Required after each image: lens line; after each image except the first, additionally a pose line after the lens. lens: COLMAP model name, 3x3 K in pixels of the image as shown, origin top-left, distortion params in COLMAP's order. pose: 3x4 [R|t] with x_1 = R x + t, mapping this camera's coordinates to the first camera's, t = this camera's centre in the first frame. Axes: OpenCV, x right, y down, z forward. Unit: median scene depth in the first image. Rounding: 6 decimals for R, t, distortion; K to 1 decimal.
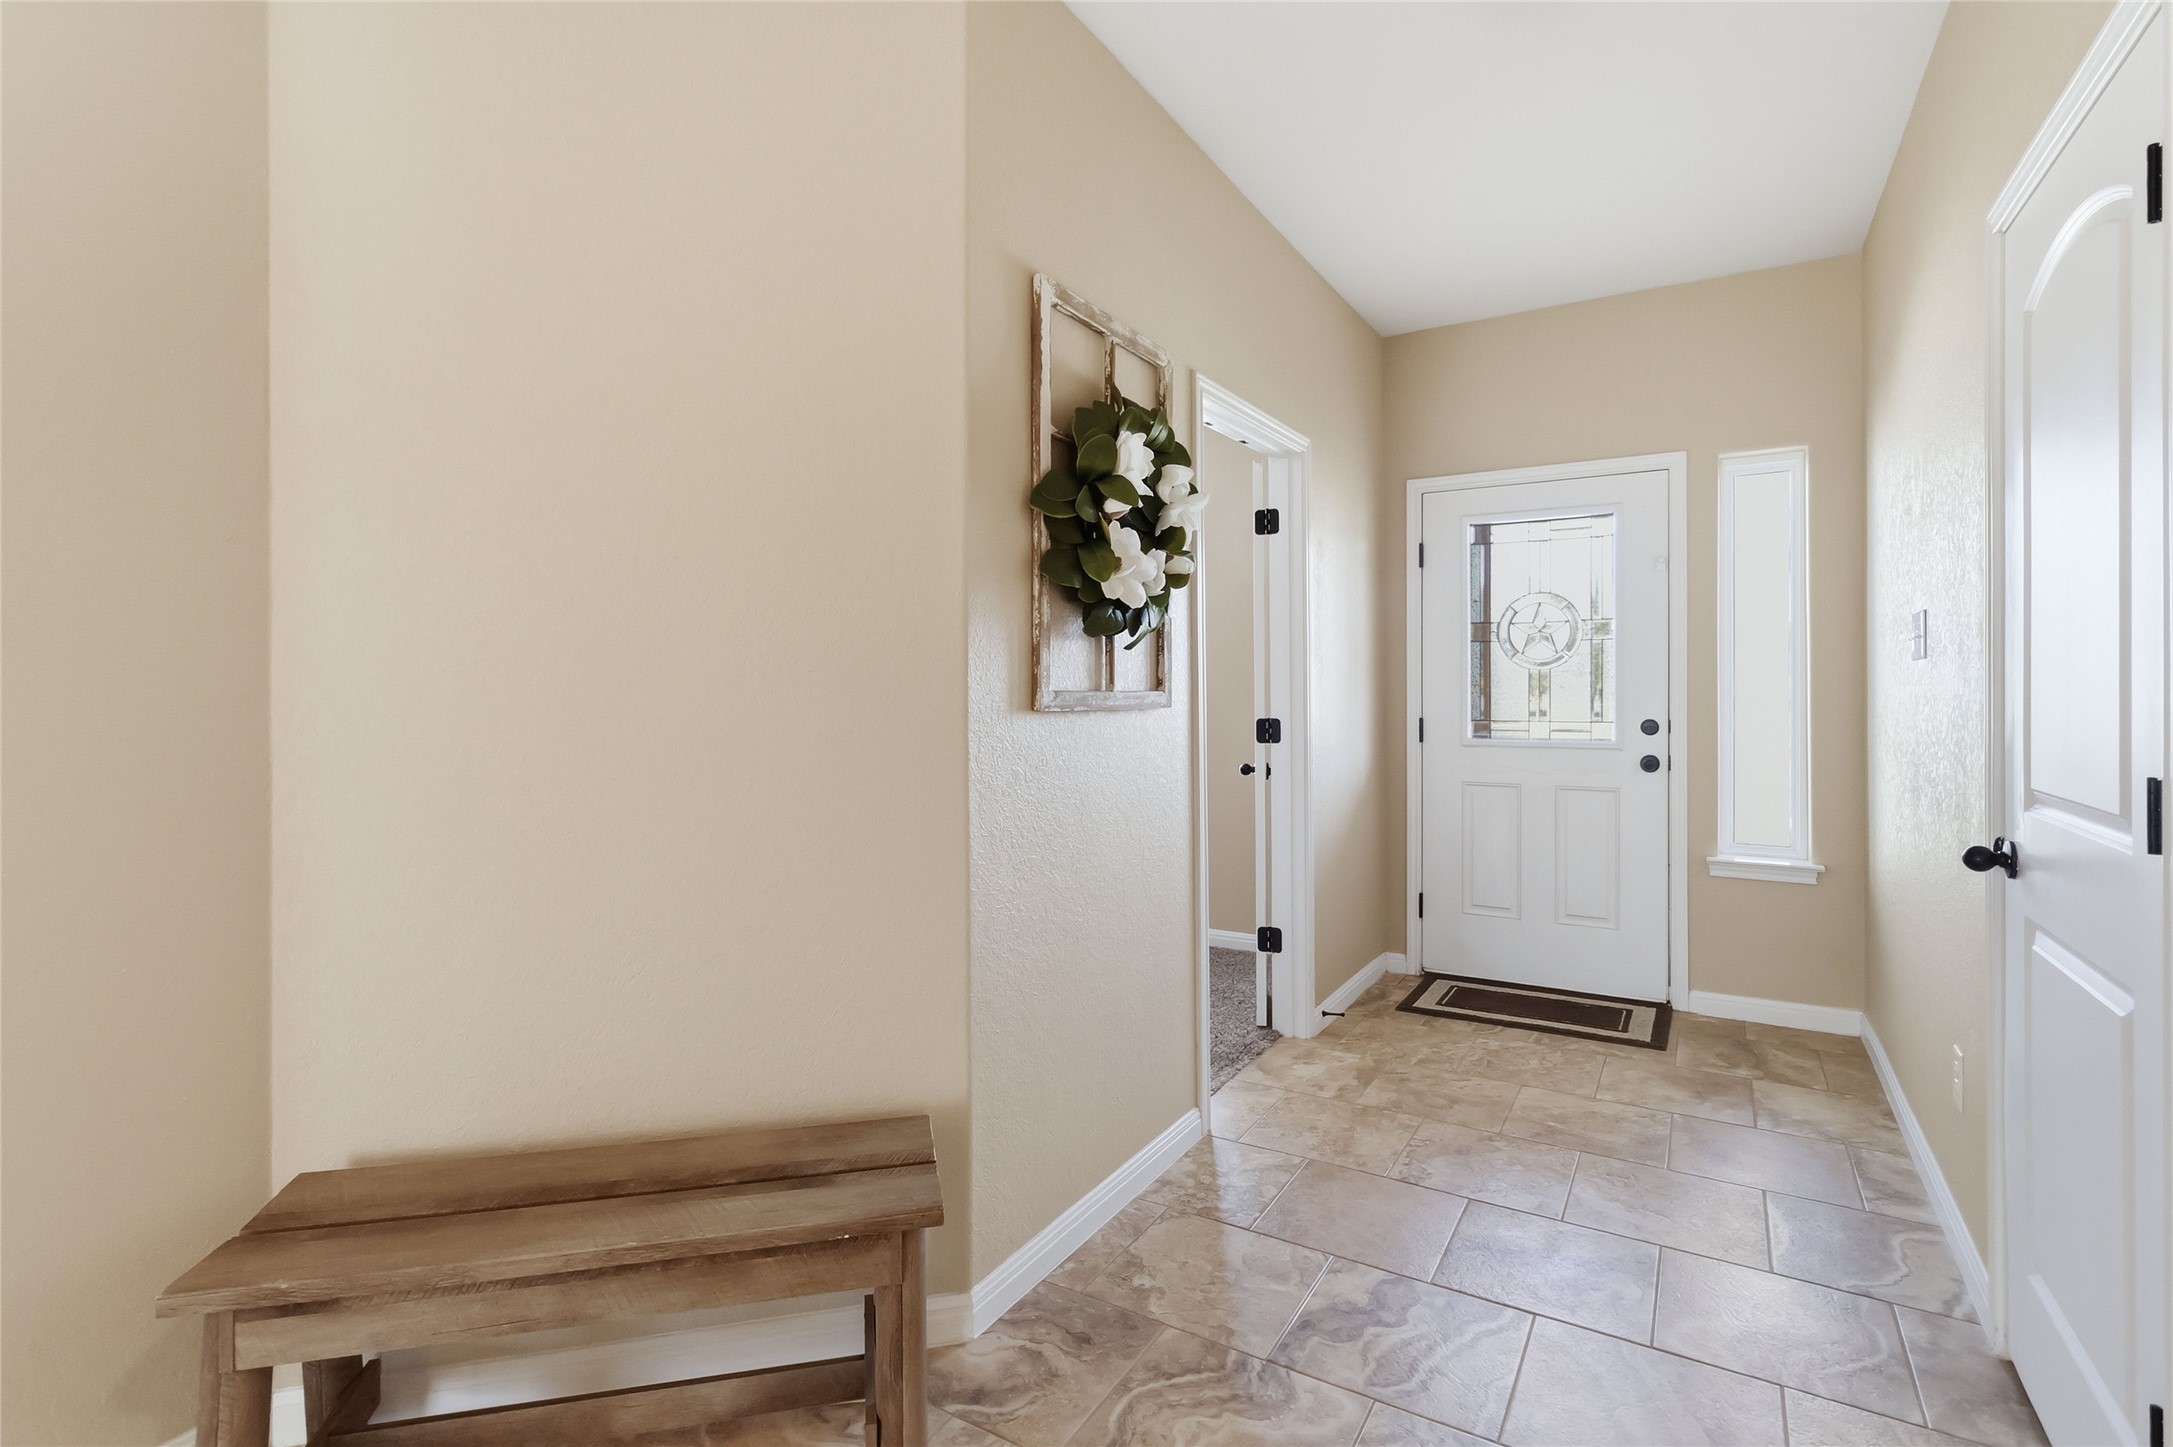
lens RADIAL K [[1020.8, 0, 1079.4], [0, 1020.8, 685.7], [0, 0, 1]] dist [-0.001053, 0.001941]
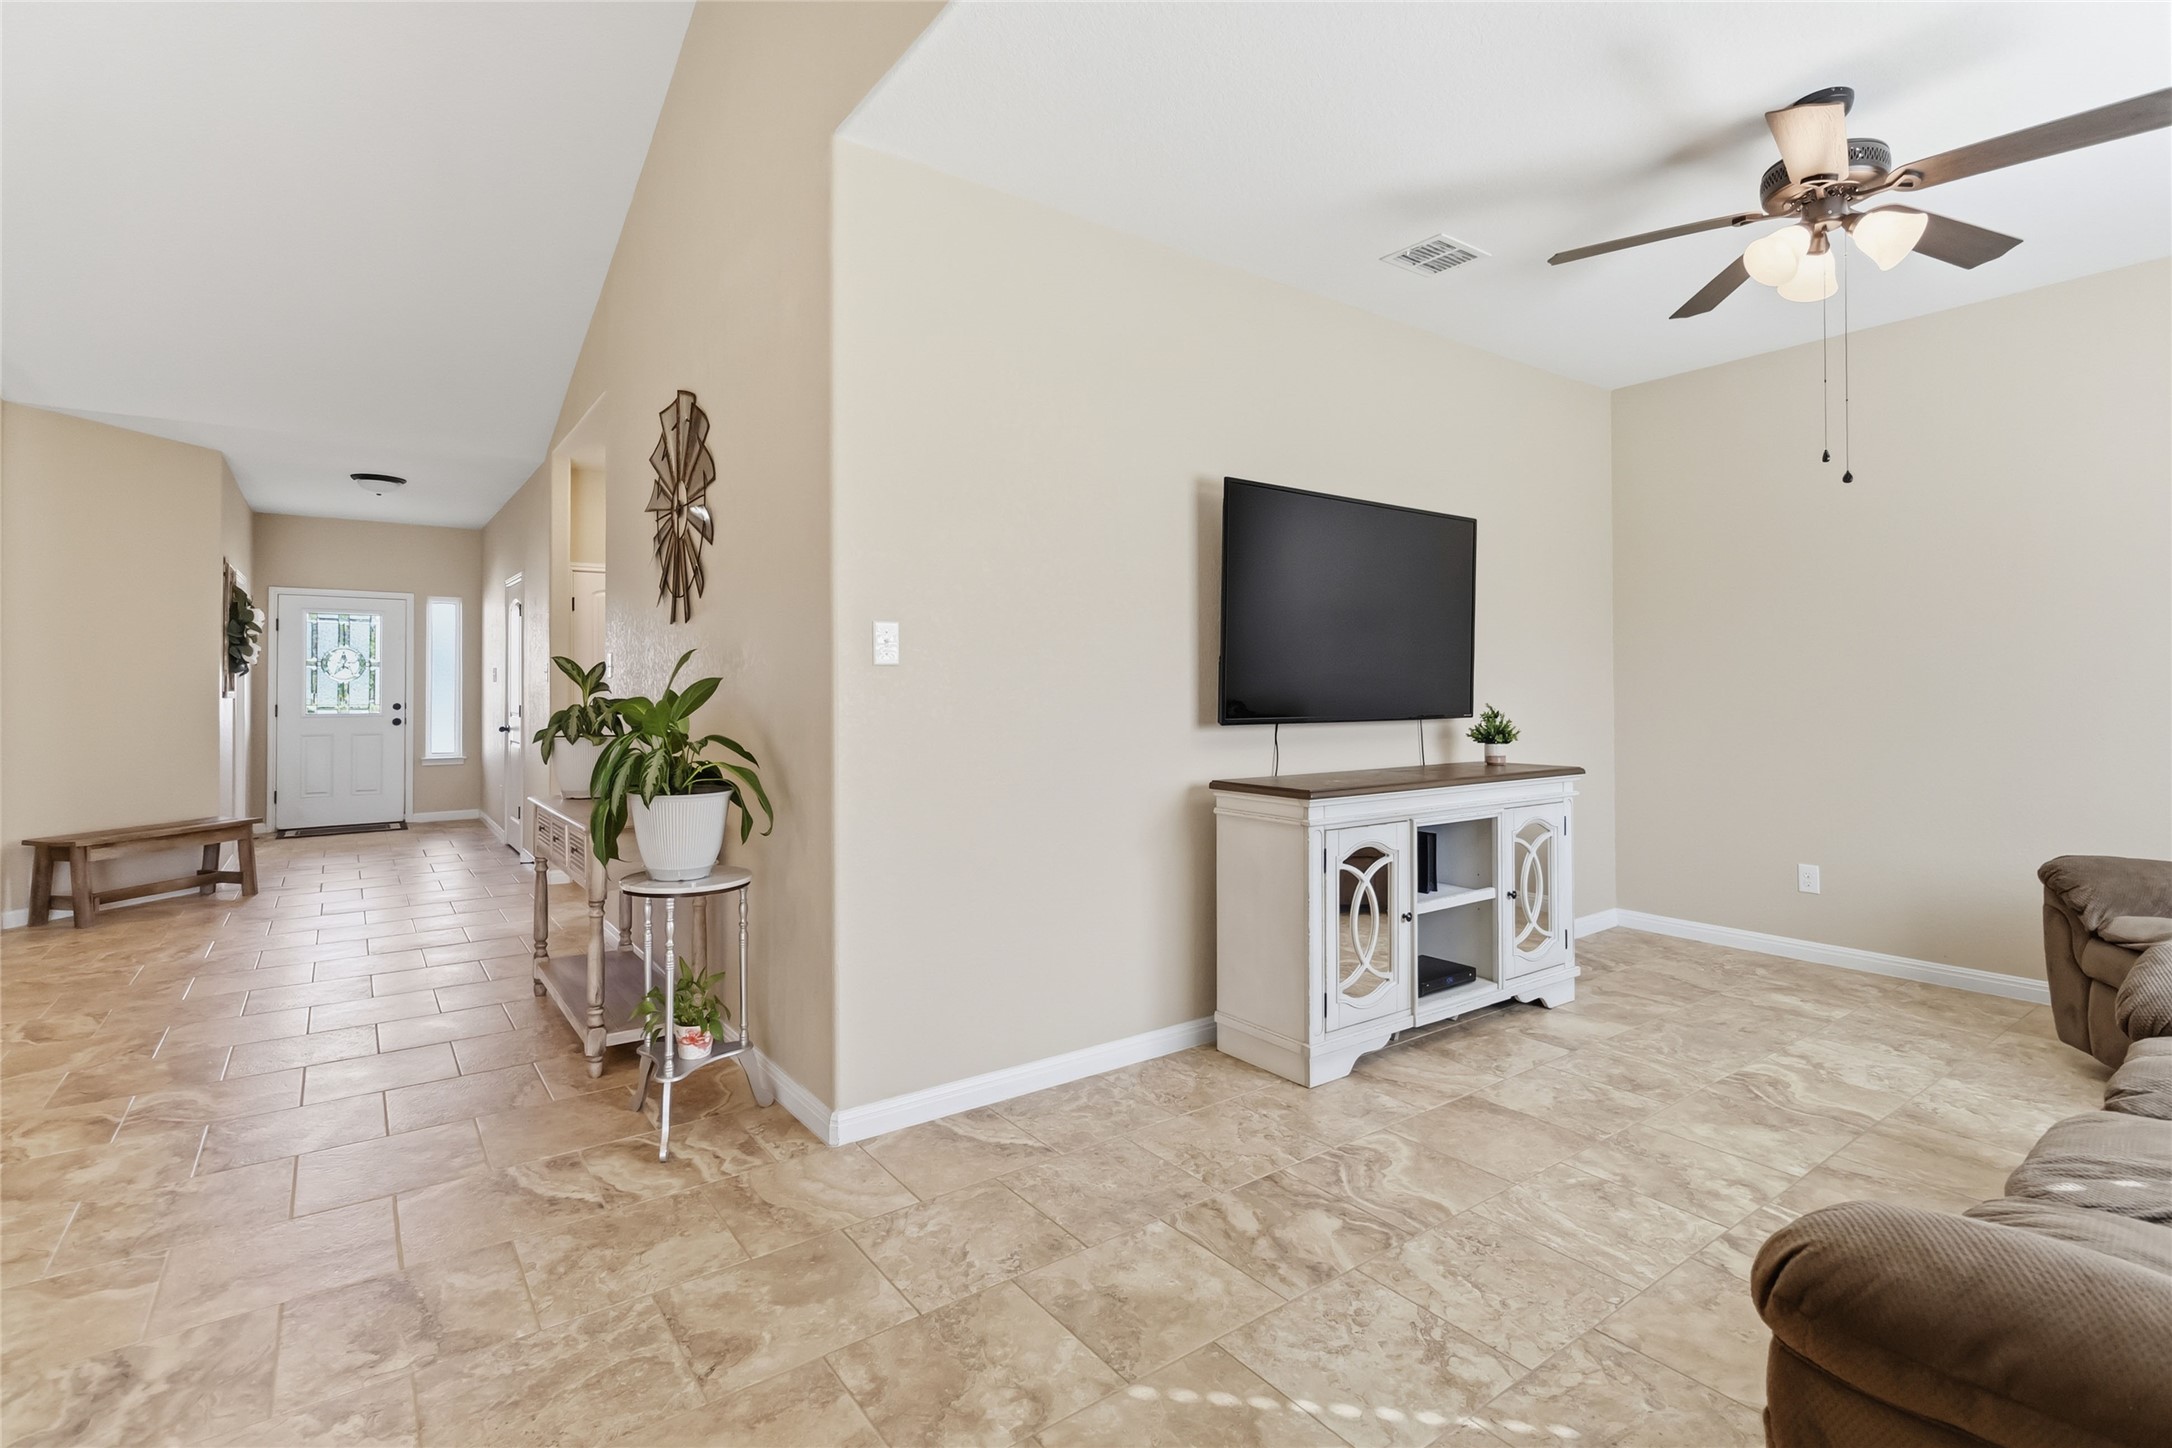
lens RADIAL K [[1020.3, 0, 1104.6], [0, 1020.3, 684.4], [0, 0, 1]] dist [-0.001053, 0.001941]
pose [[0.362633, 0.004359, 0.931922, -1.098879], [-0.005372, 0.999982, -0.002587, -0.014206], [-0.931916, -0.004068, 0.362650, -1.453952]]
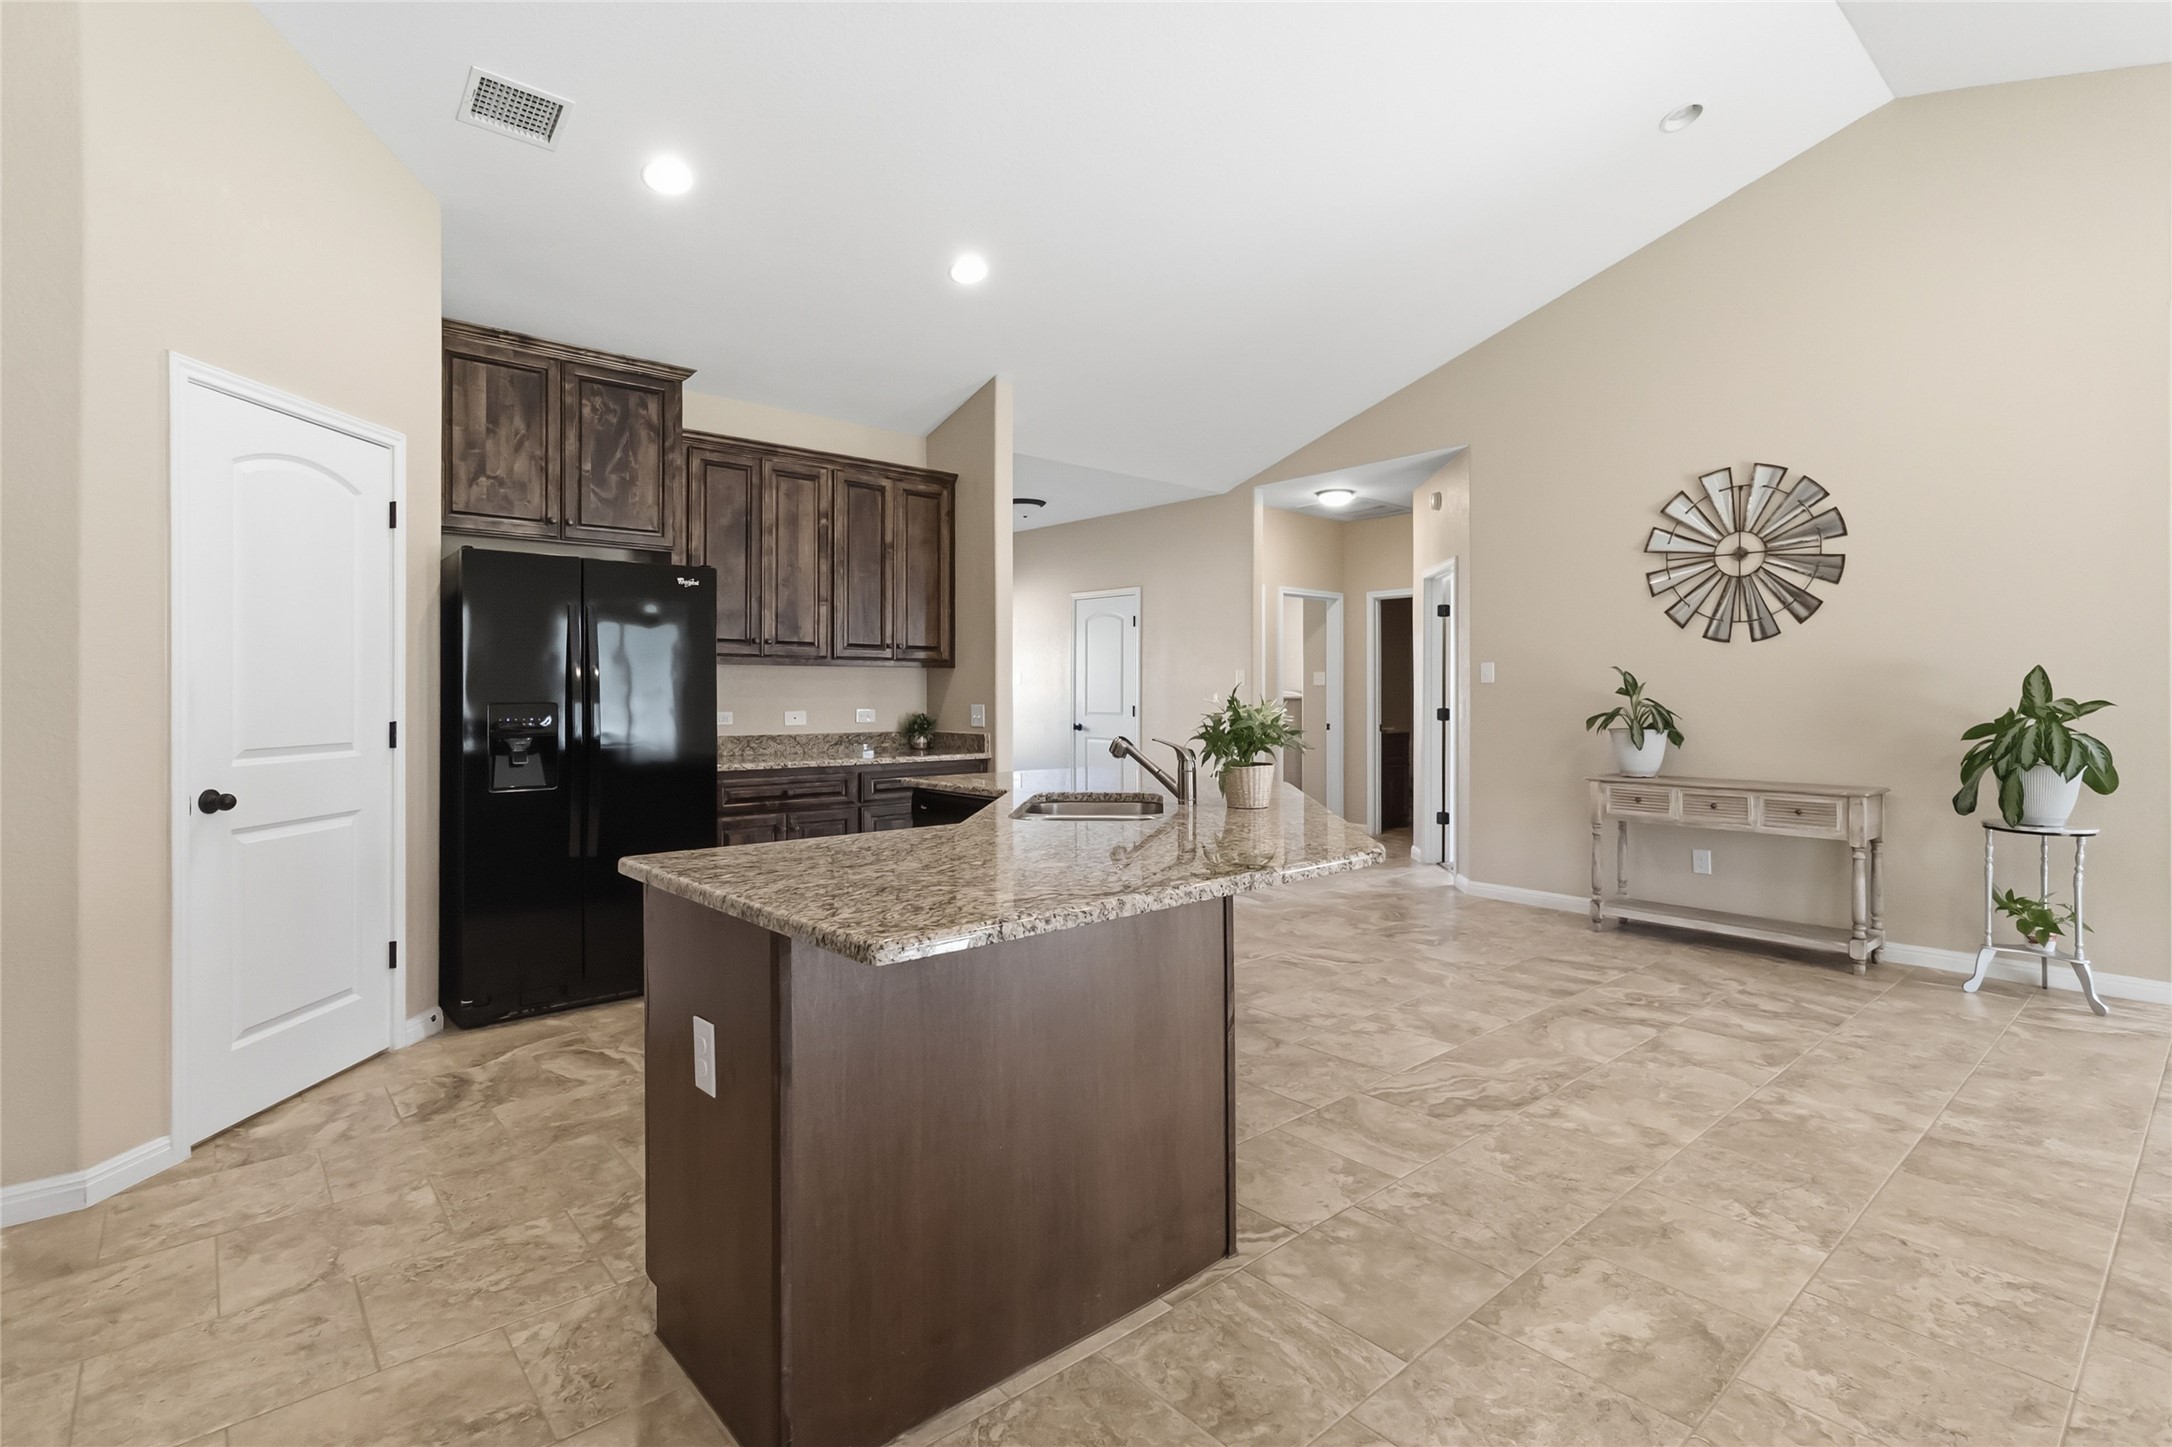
lens RADIAL K [[1020.3, 0, 1102.0], [0, 1020.3, 698.3], [0, 0, 1]] dist [-0.001053, 0.001941]
pose [[0.286367, -0.001889, 0.958118, -1.819383], [-0.011457, 0.999920, 0.005396, 0.000101], [-0.958052, -0.012523, 0.286322, -0.255912]]
